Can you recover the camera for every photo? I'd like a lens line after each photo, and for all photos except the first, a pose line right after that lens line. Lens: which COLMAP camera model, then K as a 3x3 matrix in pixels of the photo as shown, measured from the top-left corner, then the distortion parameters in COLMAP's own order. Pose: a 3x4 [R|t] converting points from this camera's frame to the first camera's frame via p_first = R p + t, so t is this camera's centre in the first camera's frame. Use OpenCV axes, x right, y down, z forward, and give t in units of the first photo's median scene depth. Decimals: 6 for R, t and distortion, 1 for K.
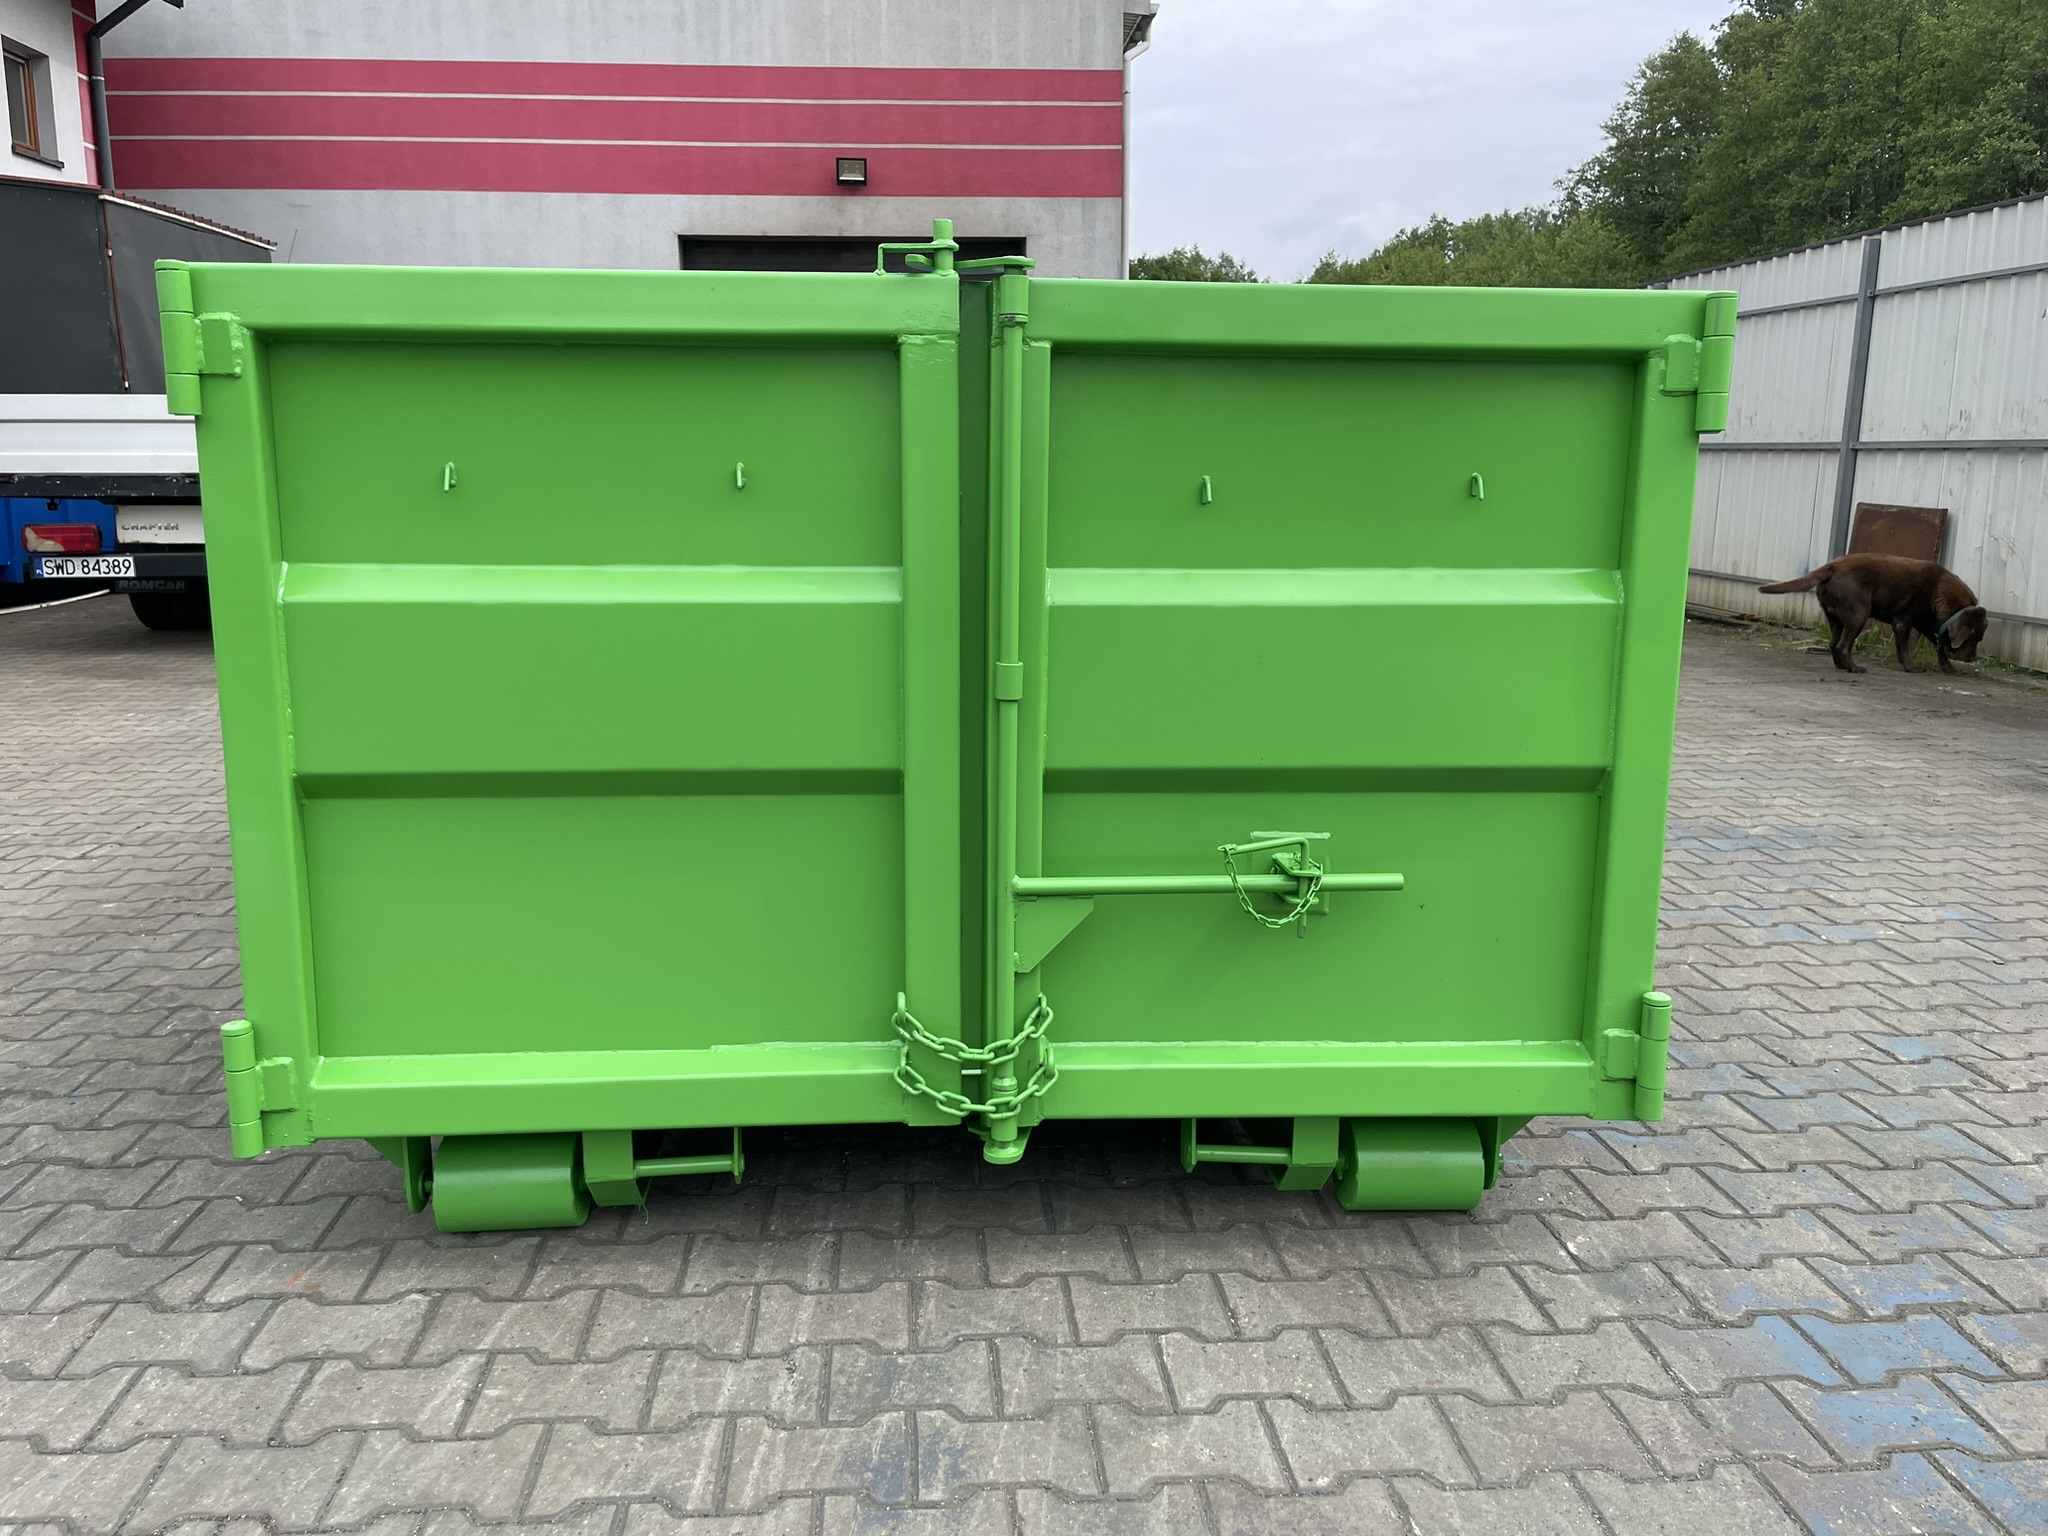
lens RADIAL K [[1551.5, 0, 997.7], [0, 1551.5, 757.5], [0, 0, 1]] dist [0.090128, -0.119568]
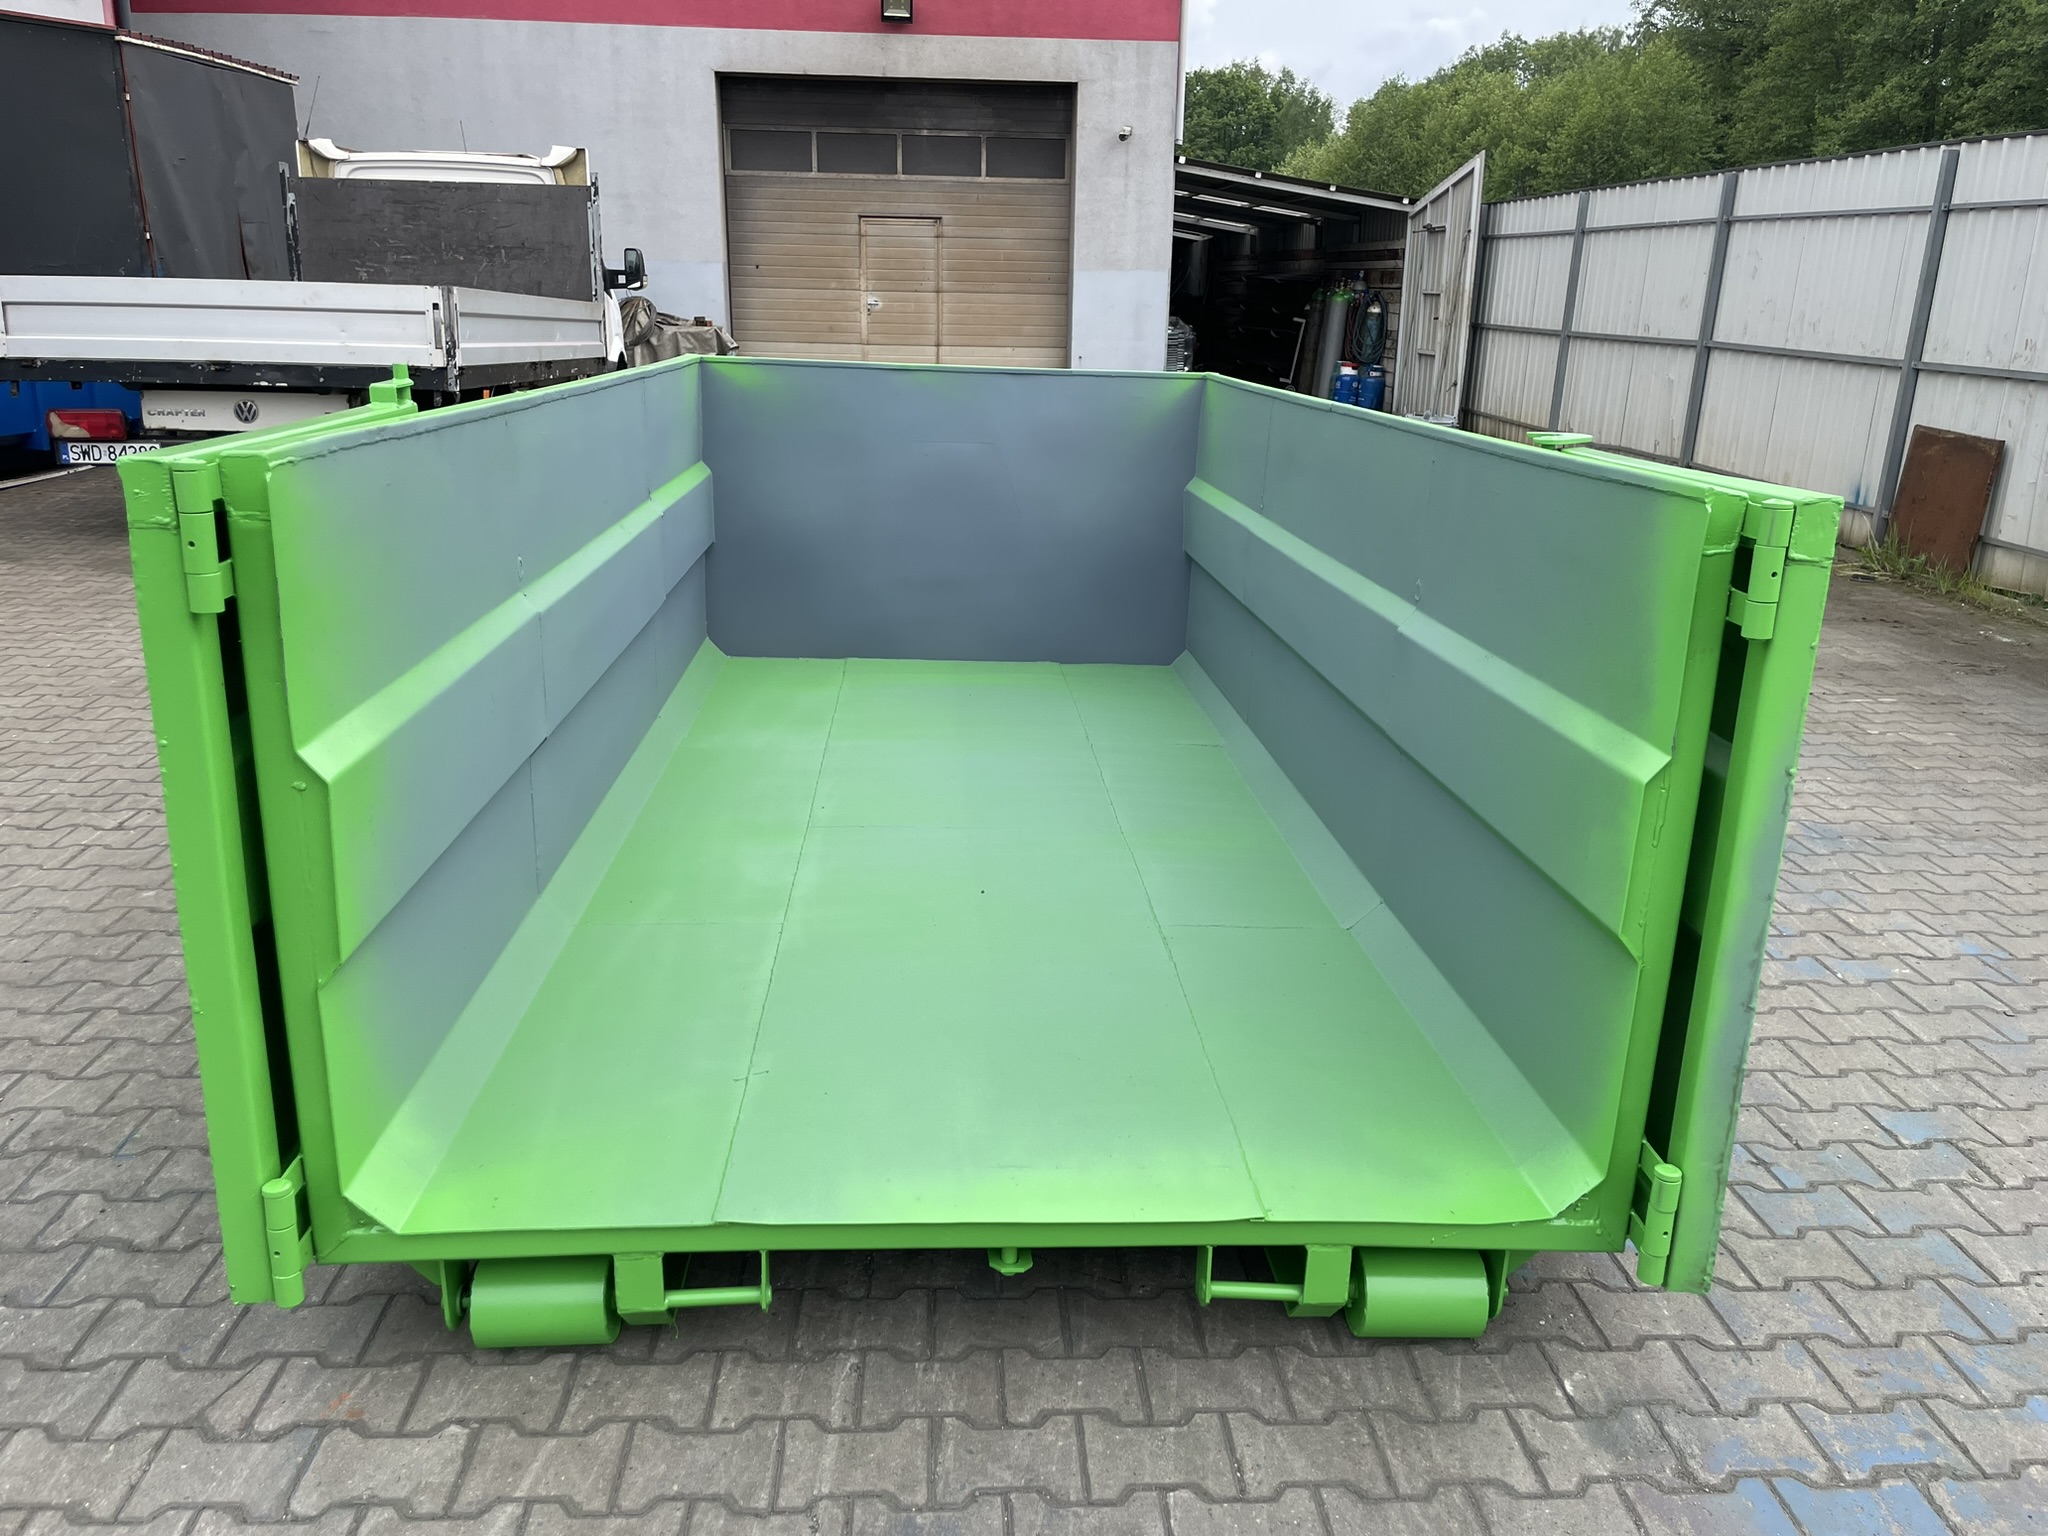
lens RADIAL K [[1552.0, 0, 1035.1], [0, 1552.0, 748.2], [0, 0, 1]] dist [0.088998, -0.118058]
pose [[0.999697, 0.024539, 0.002132, 0.000531], [-0.024629, 0.994650, 0.100321, -0.198964], [0.000341, -0.100343, 0.994953, 0.007345]]
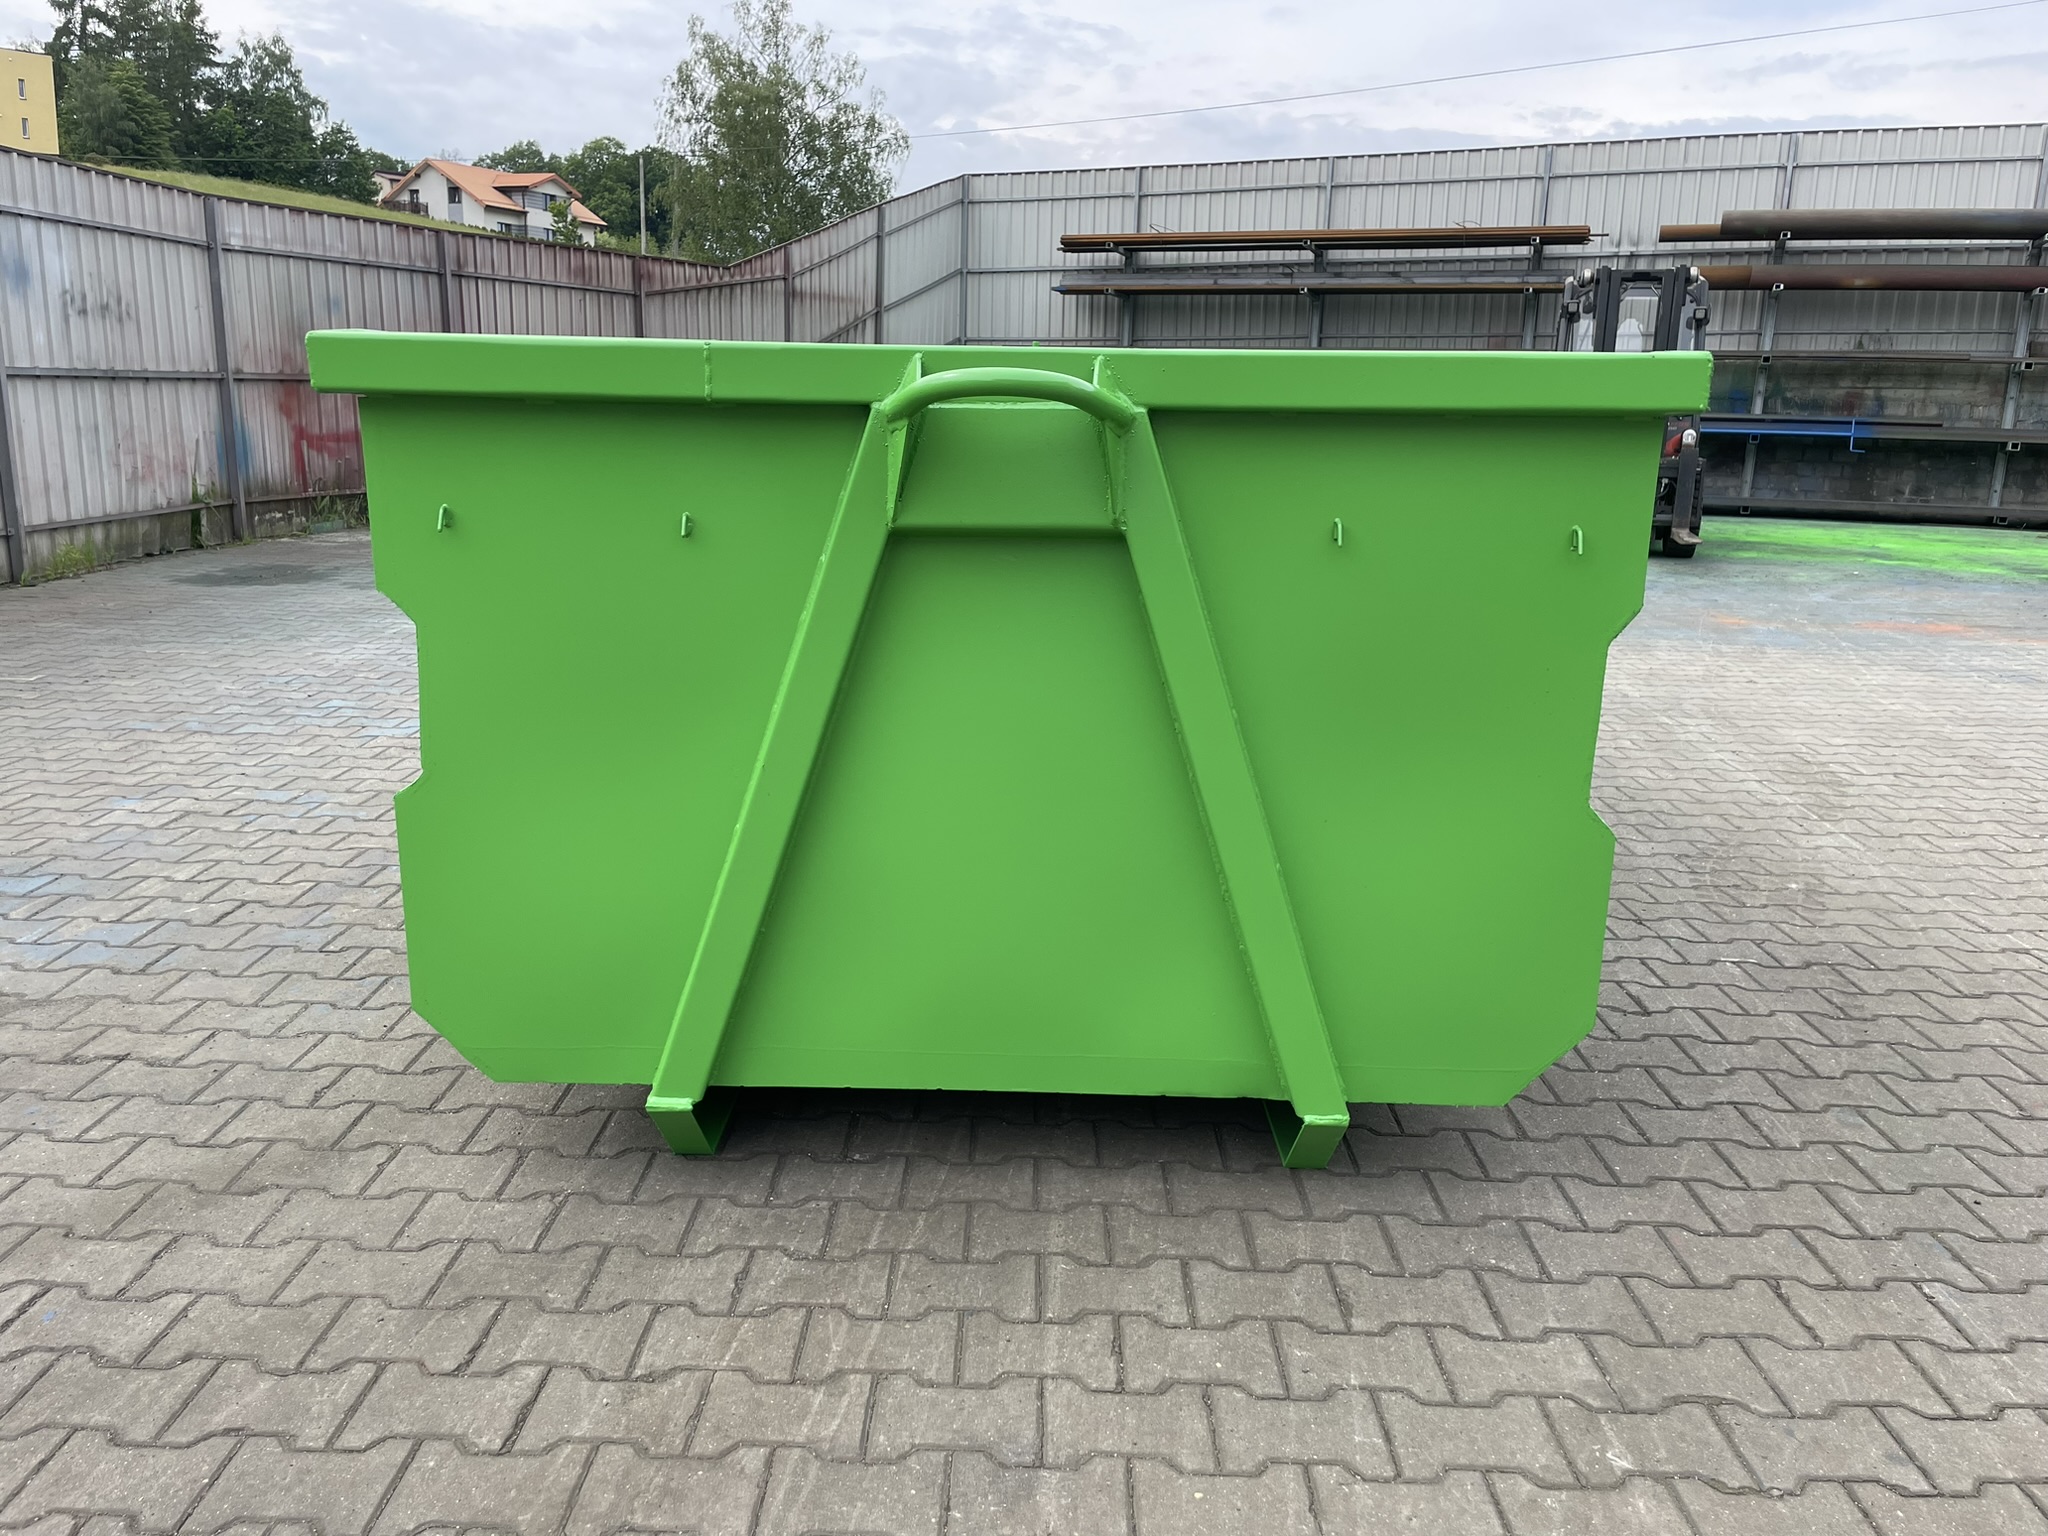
lens RADIAL K [[1552.0, 0, 1035.1], [0, 1552.0, 748.2], [0, 0, 1]] dist [0.088998, -0.118058]
pose [[-0.995839, -0.046253, 0.078521, -0.248311], [-0.010971, 0.916205, 0.400560, -0.690874], [-0.090469, 0.398032, -0.912900, 3.384679]]
